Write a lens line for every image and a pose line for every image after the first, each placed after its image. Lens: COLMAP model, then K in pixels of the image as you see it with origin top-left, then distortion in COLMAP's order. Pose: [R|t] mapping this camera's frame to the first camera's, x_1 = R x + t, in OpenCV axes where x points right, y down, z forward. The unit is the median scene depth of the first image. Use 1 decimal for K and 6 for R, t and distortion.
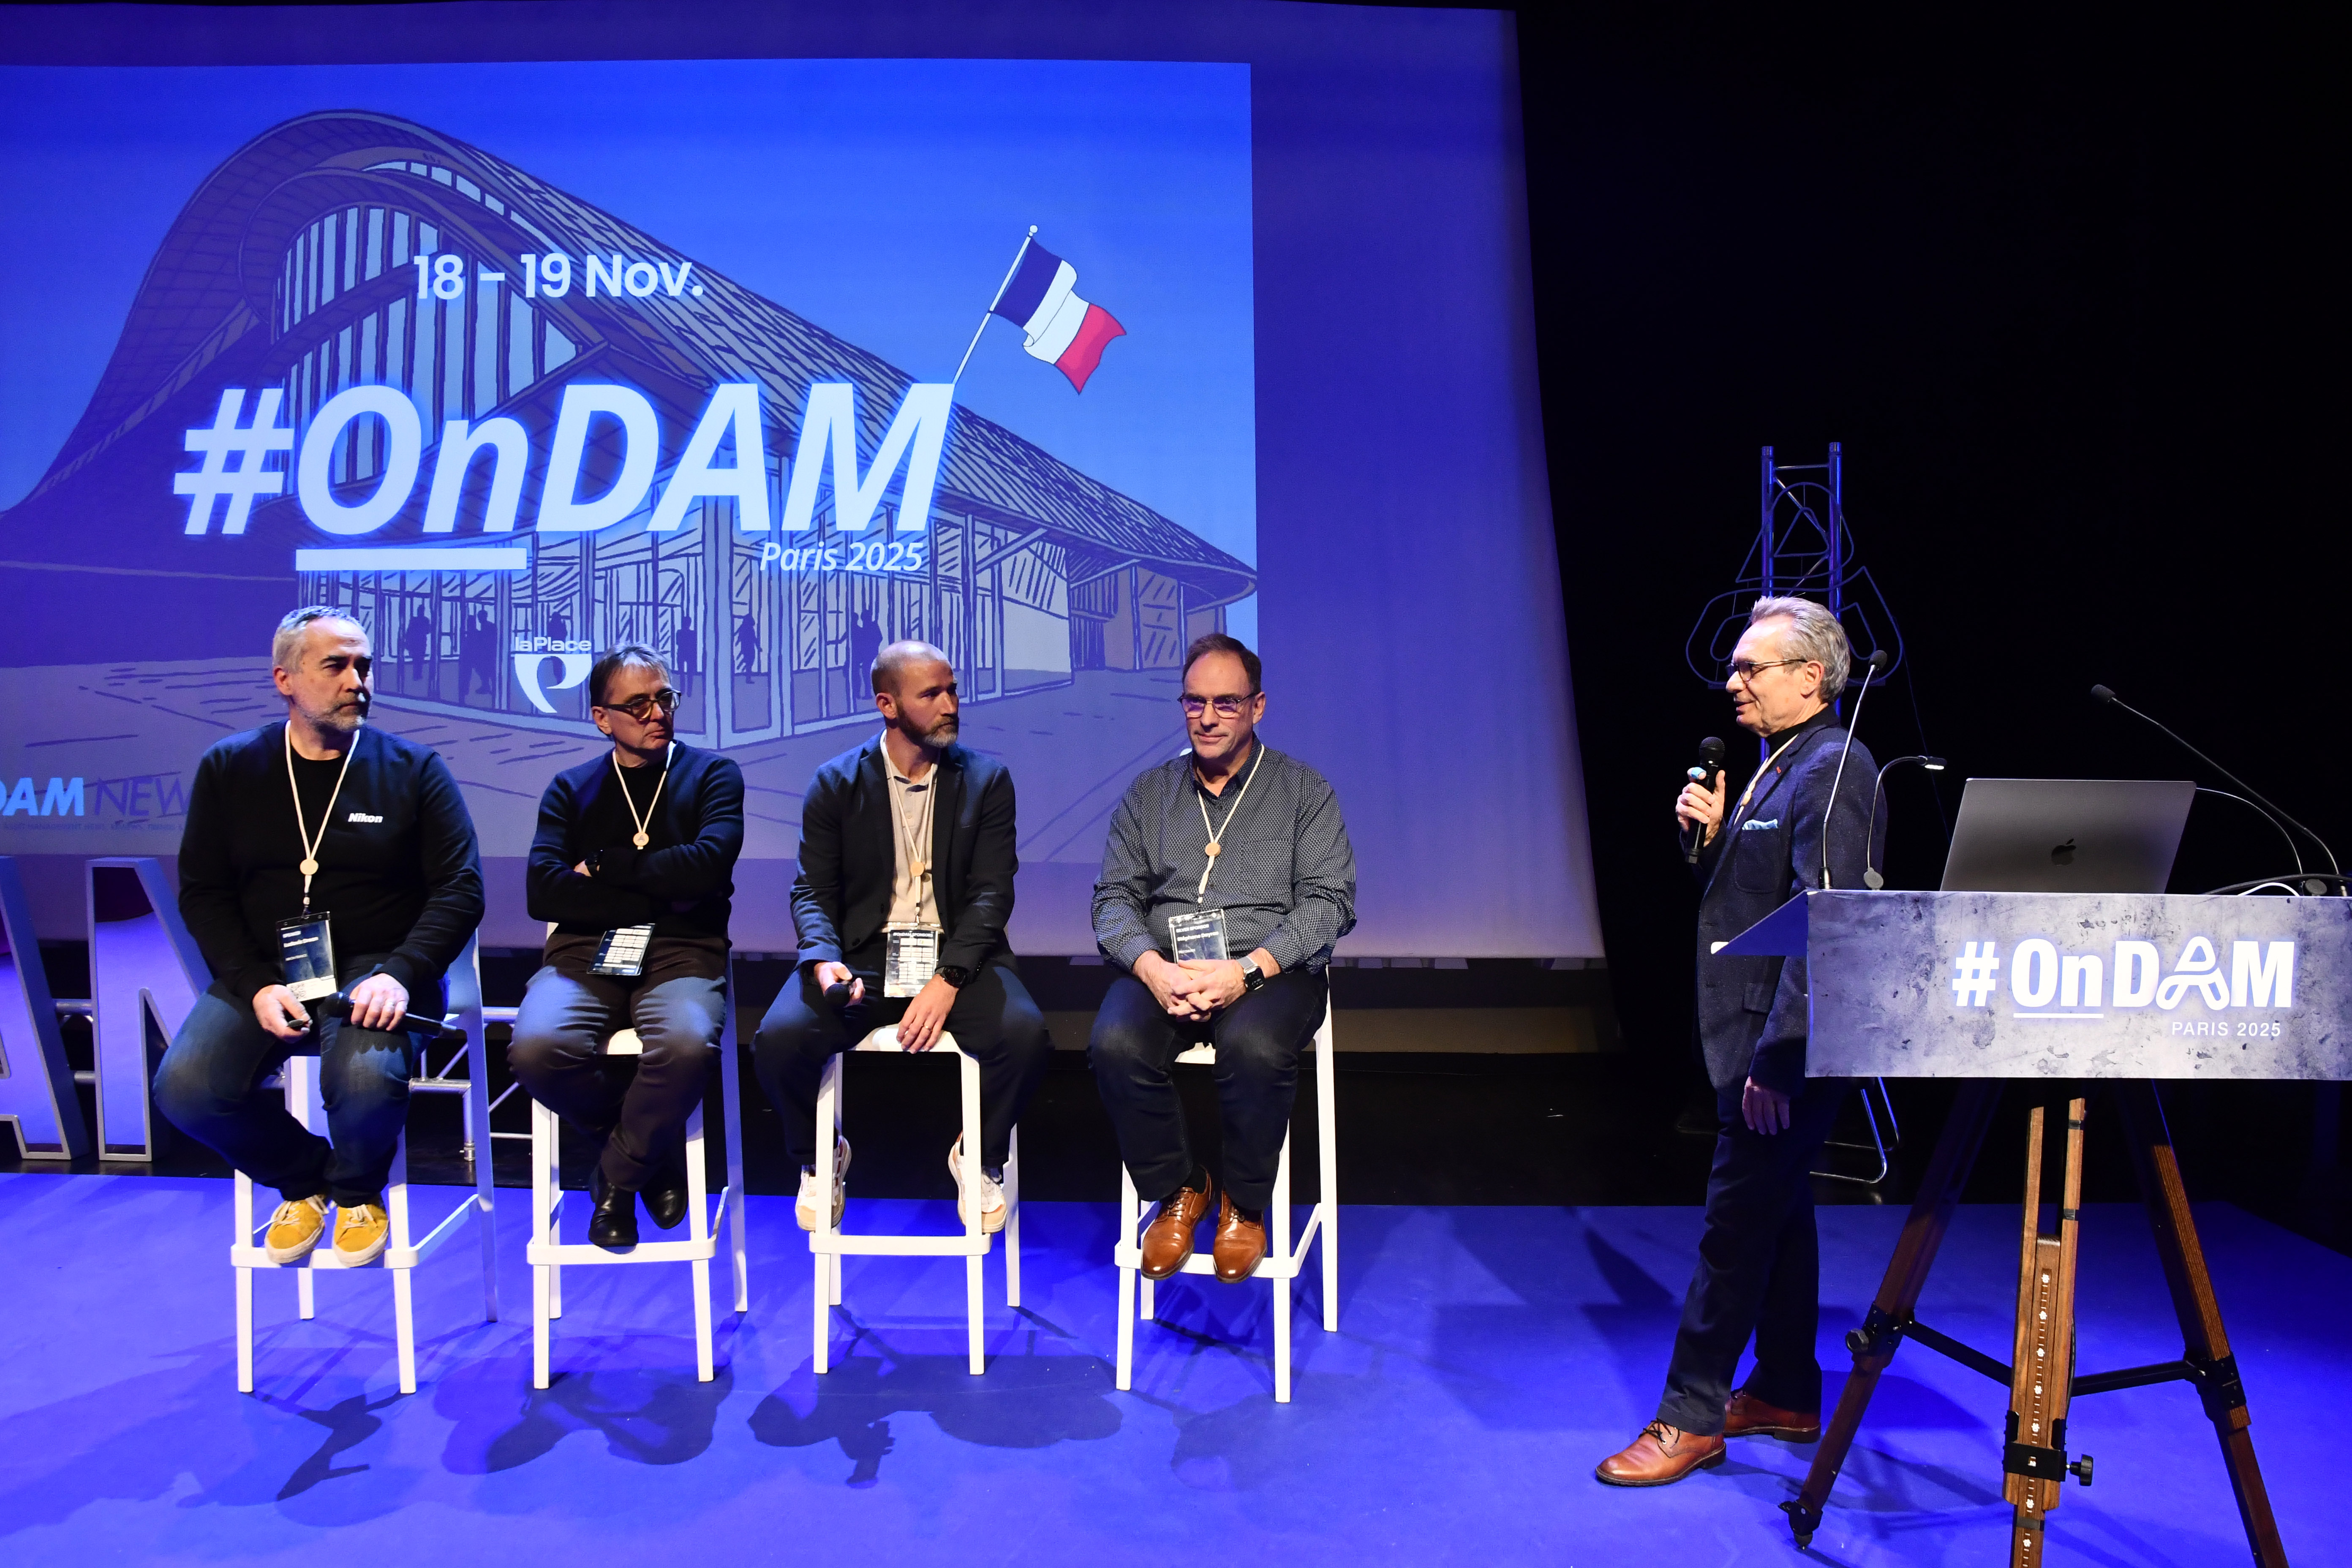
lens RADIAL K [[1662.7, 0, 1189.0], [0, 1662.7, 831.1], [0, 0, 1]] dist [-0.131597, 0.072967]
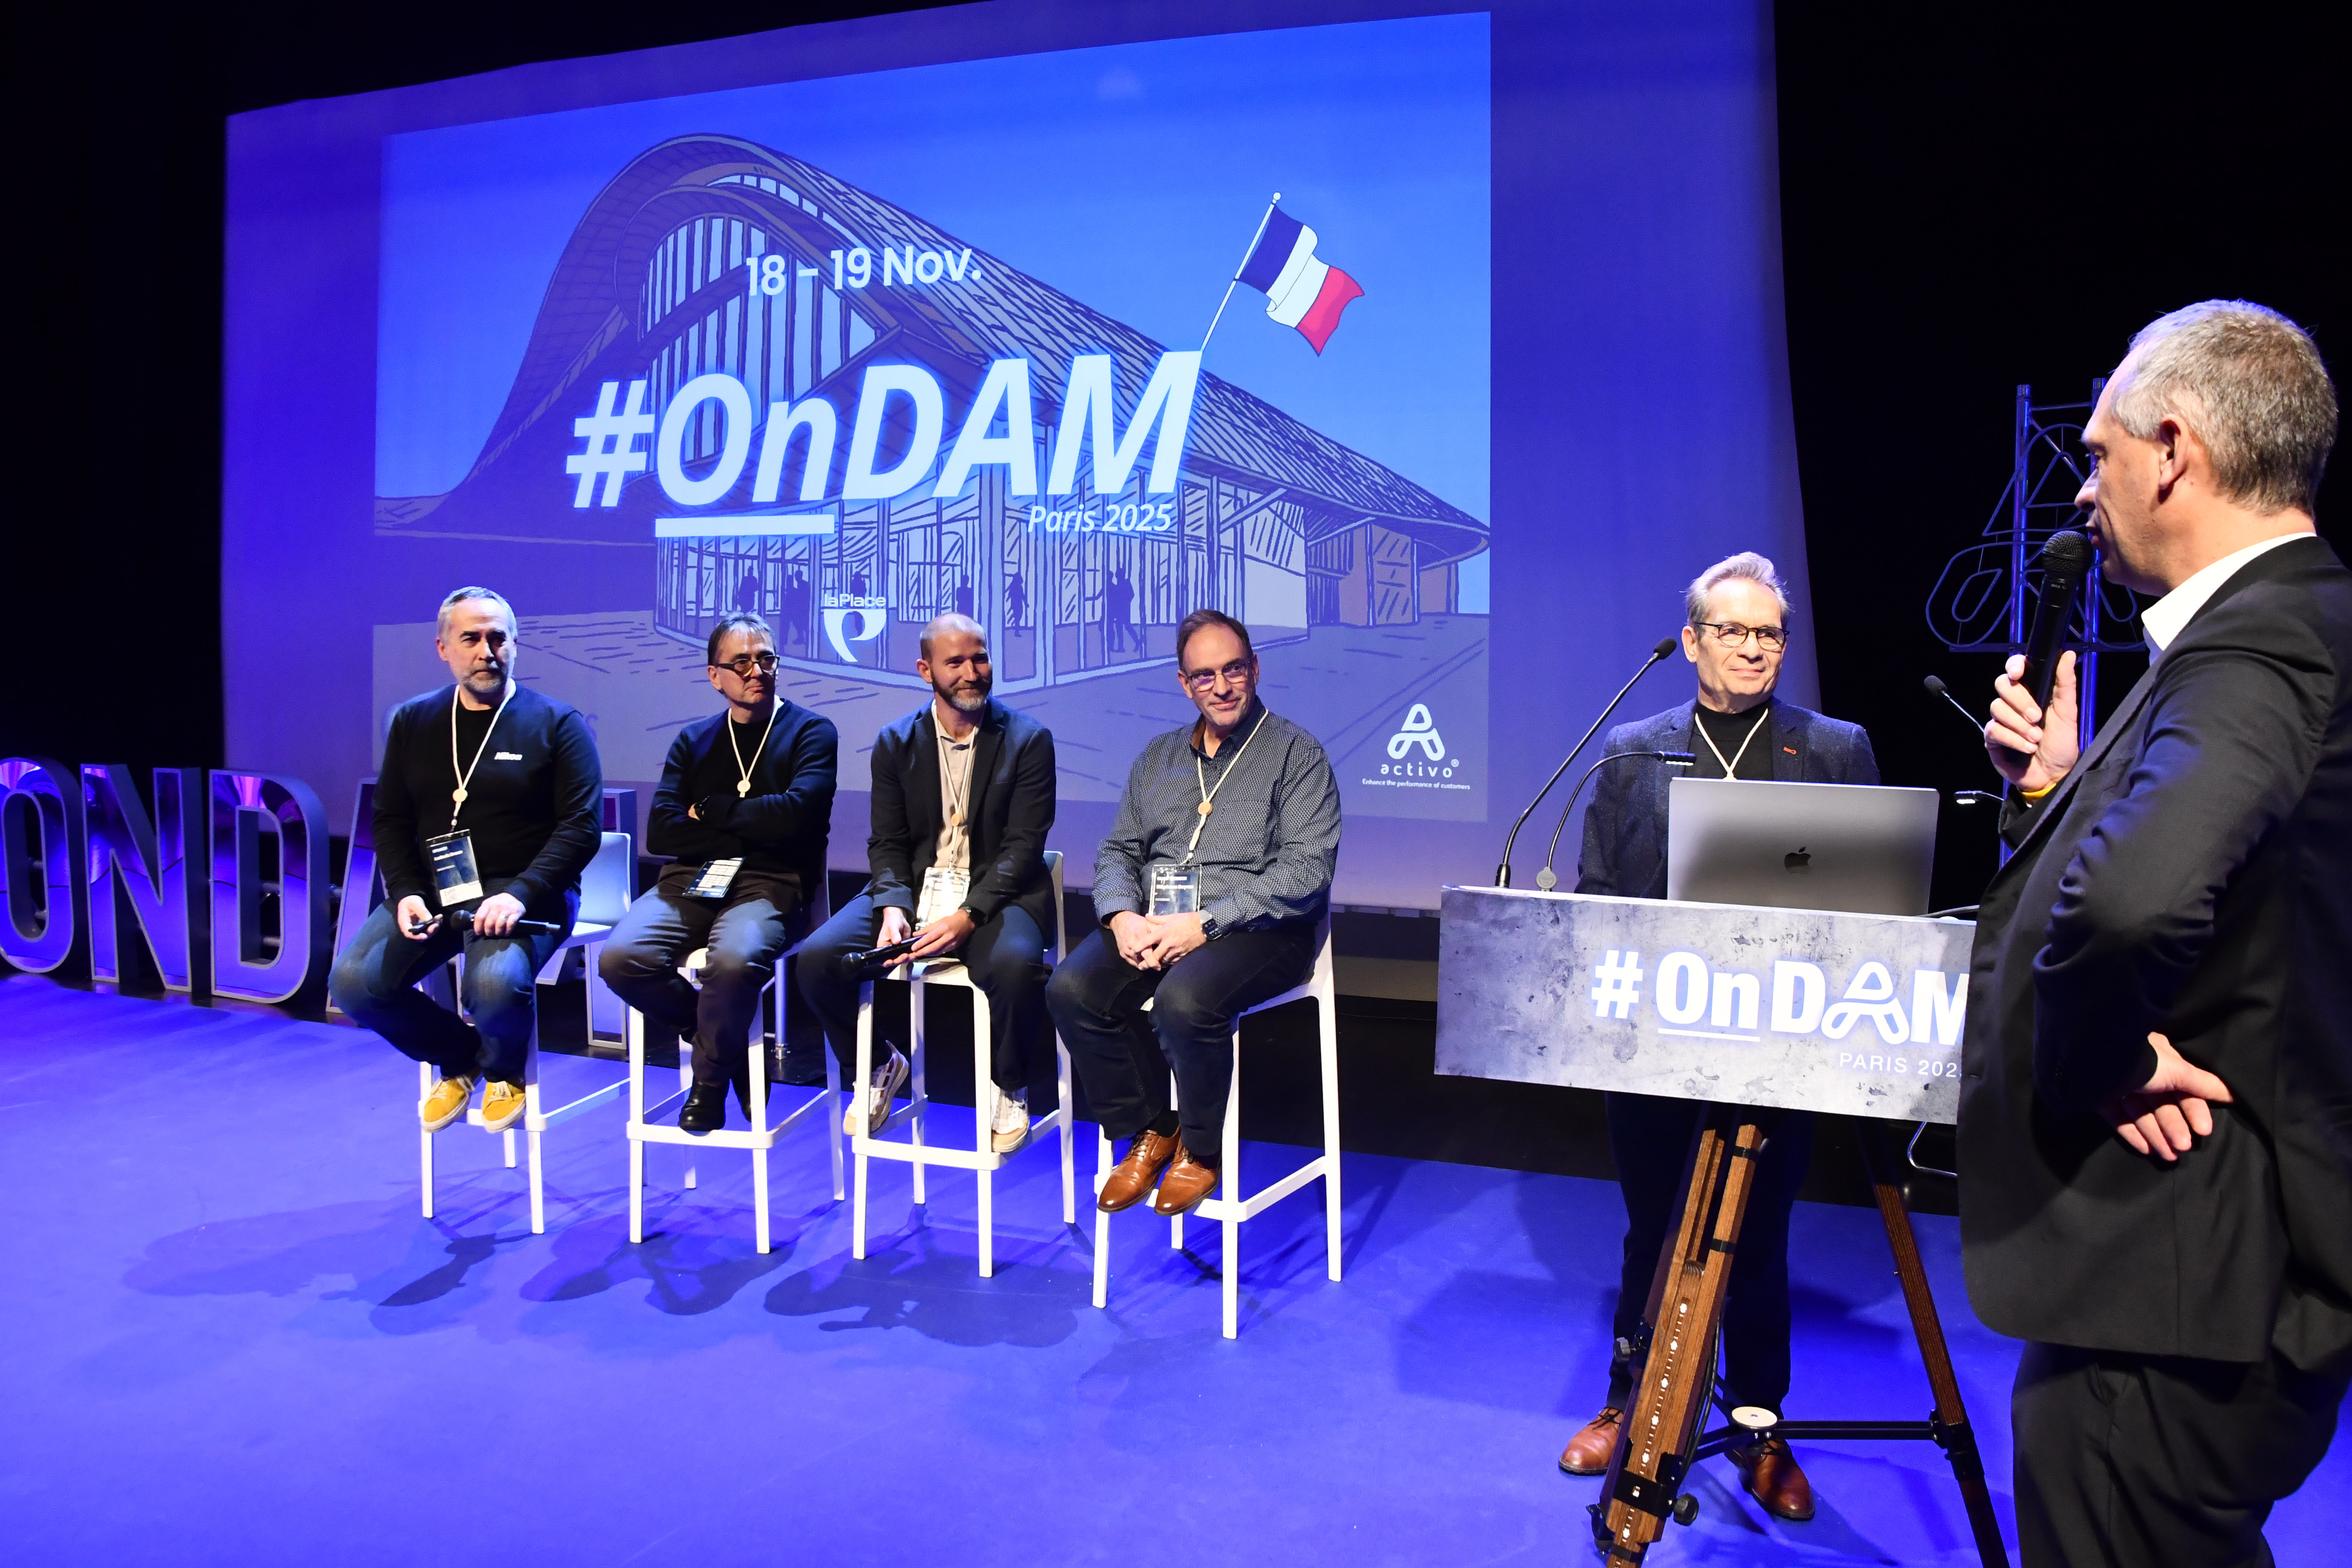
lens RADIAL K [[1657.6, 0, 1181.8], [0, 1657.6, 830.8], [0, 0, 1]] dist [-0.138310, 0.089531]
pose [[0.945875, 0.041437, -0.321875, 0.193970], [-0.028681, 0.998608, 0.044272, -0.013344], [0.323262, -0.032644, 0.945746, 0.000303]]
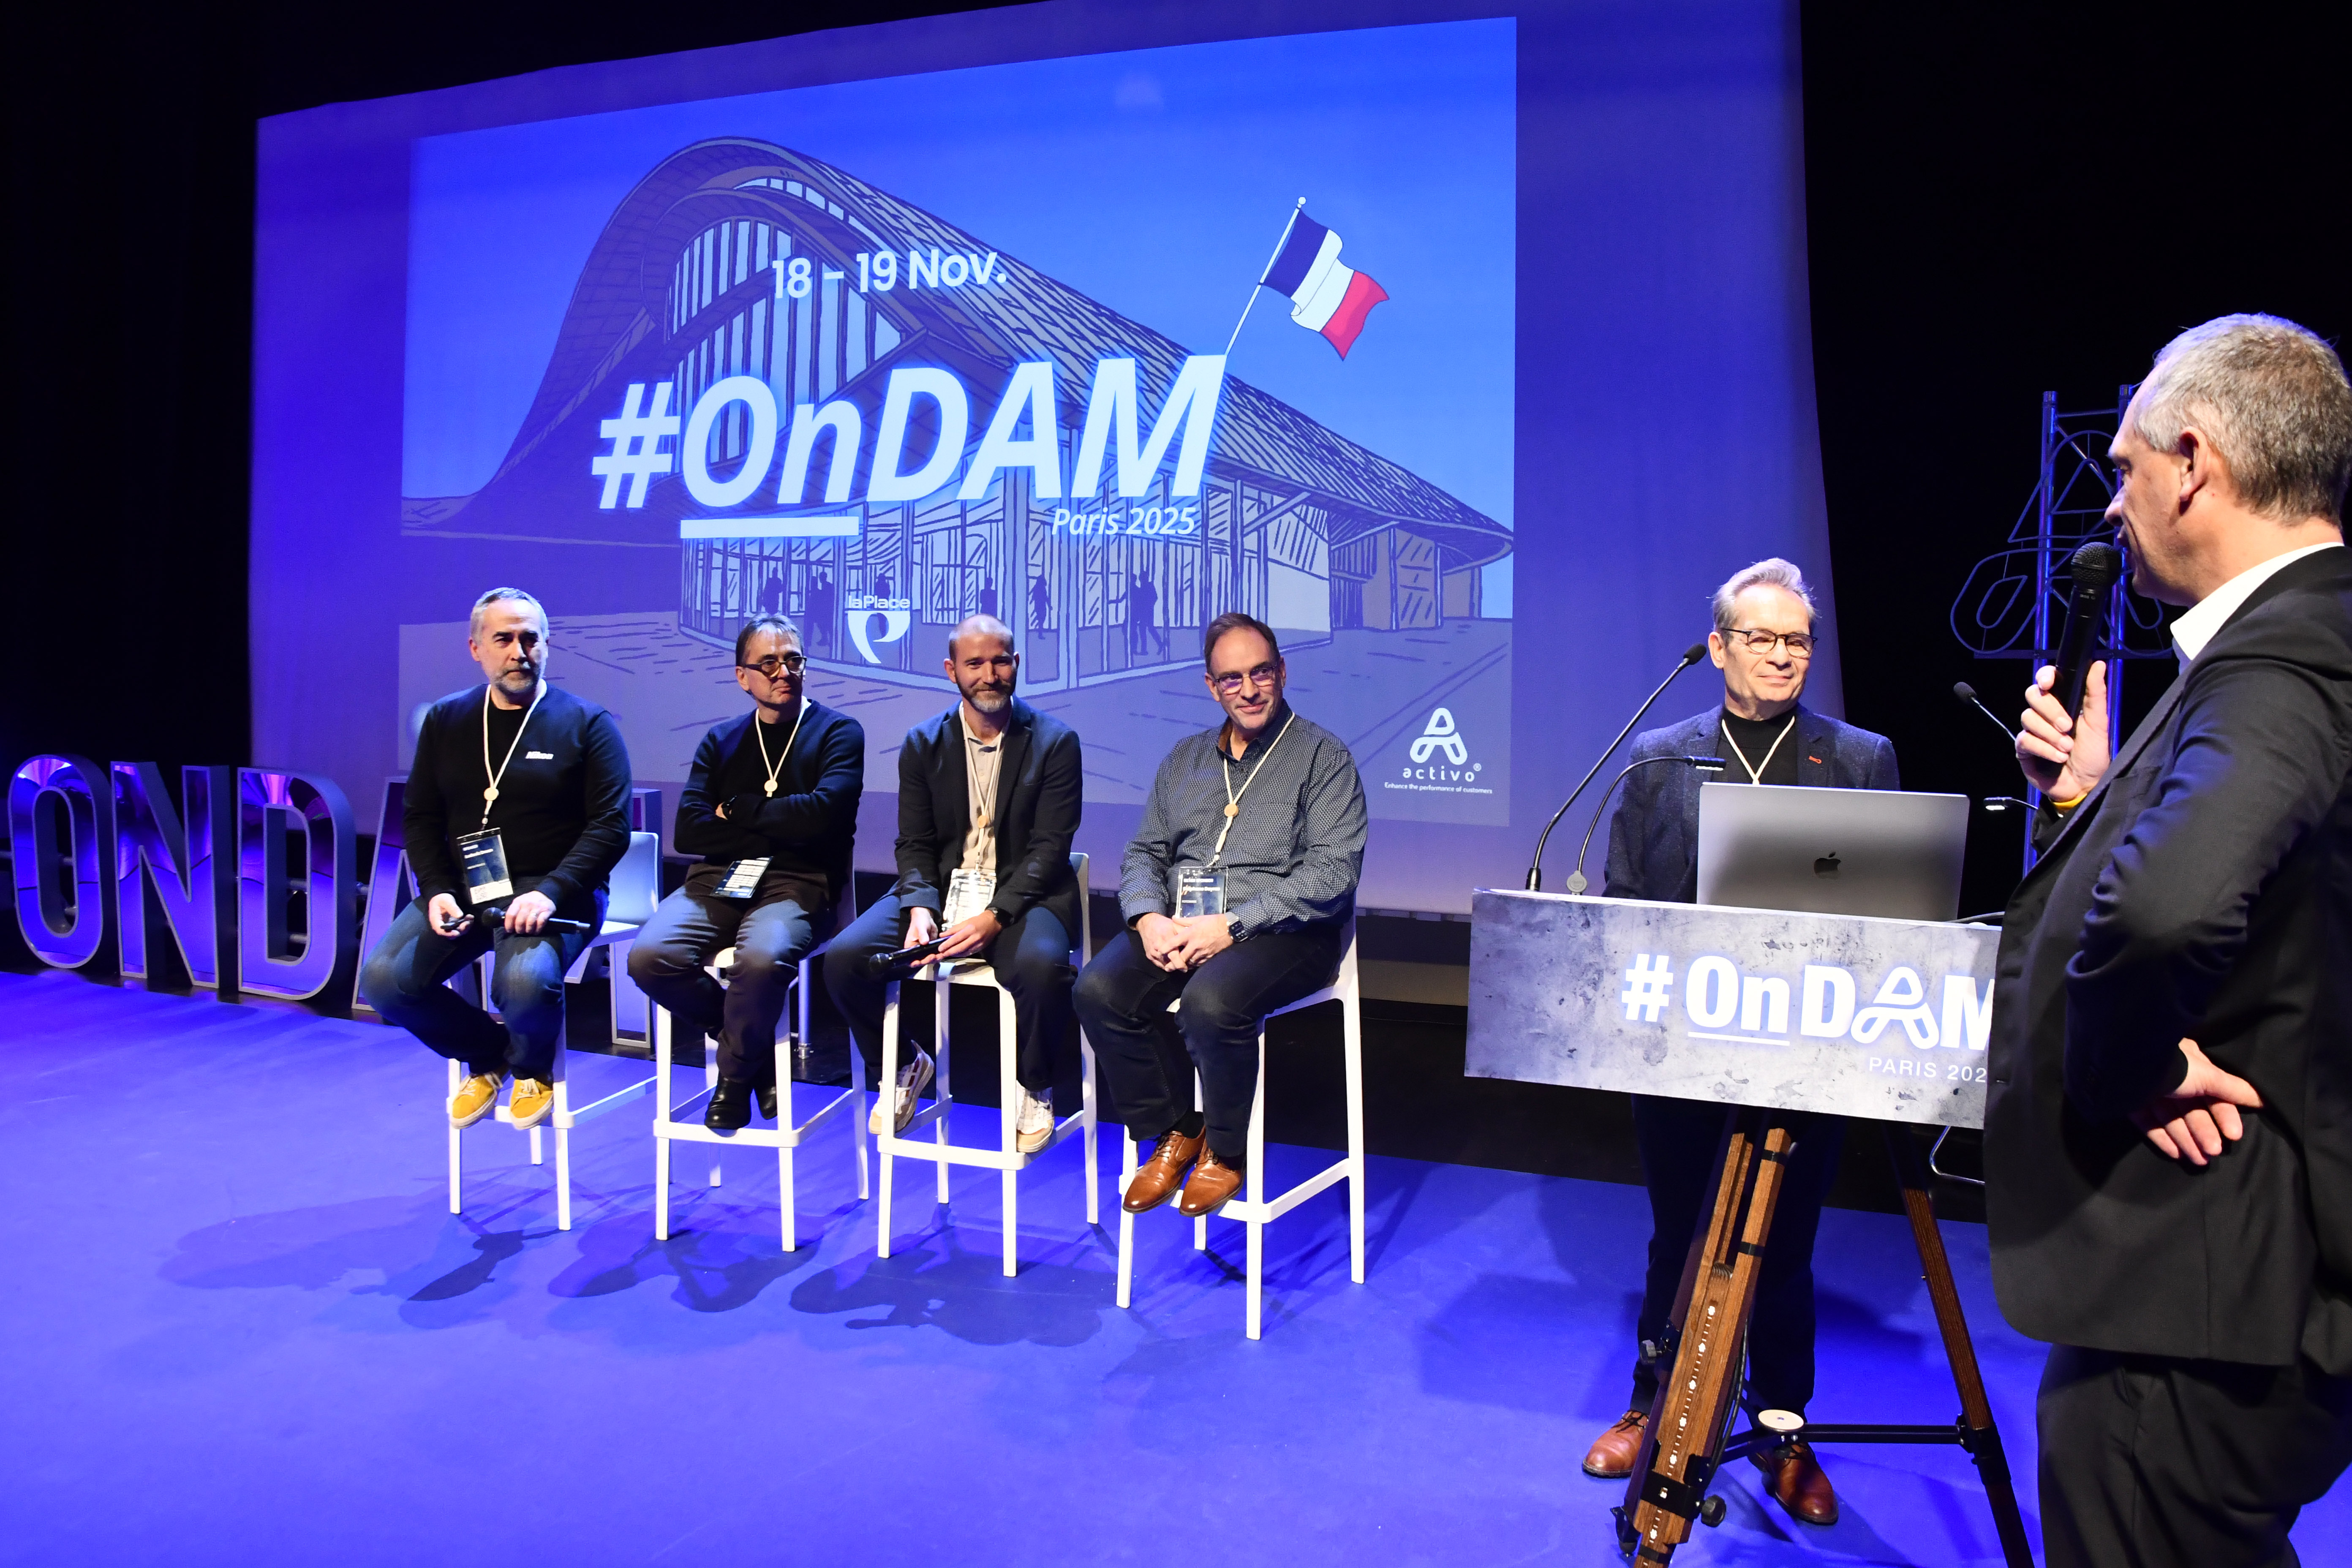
lens RADIAL K [[1657.6, 0, 1181.8], [0, 1657.6, 830.8], [0, 0, 1]] dist [-0.138310, 0.089531]
pose [[0.942343, 0.045784, -0.331503, 0.191437], [-0.033427, 0.998521, 0.042884, -0.013170], [0.332976, -0.029331, 0.942479, -0.003155]]
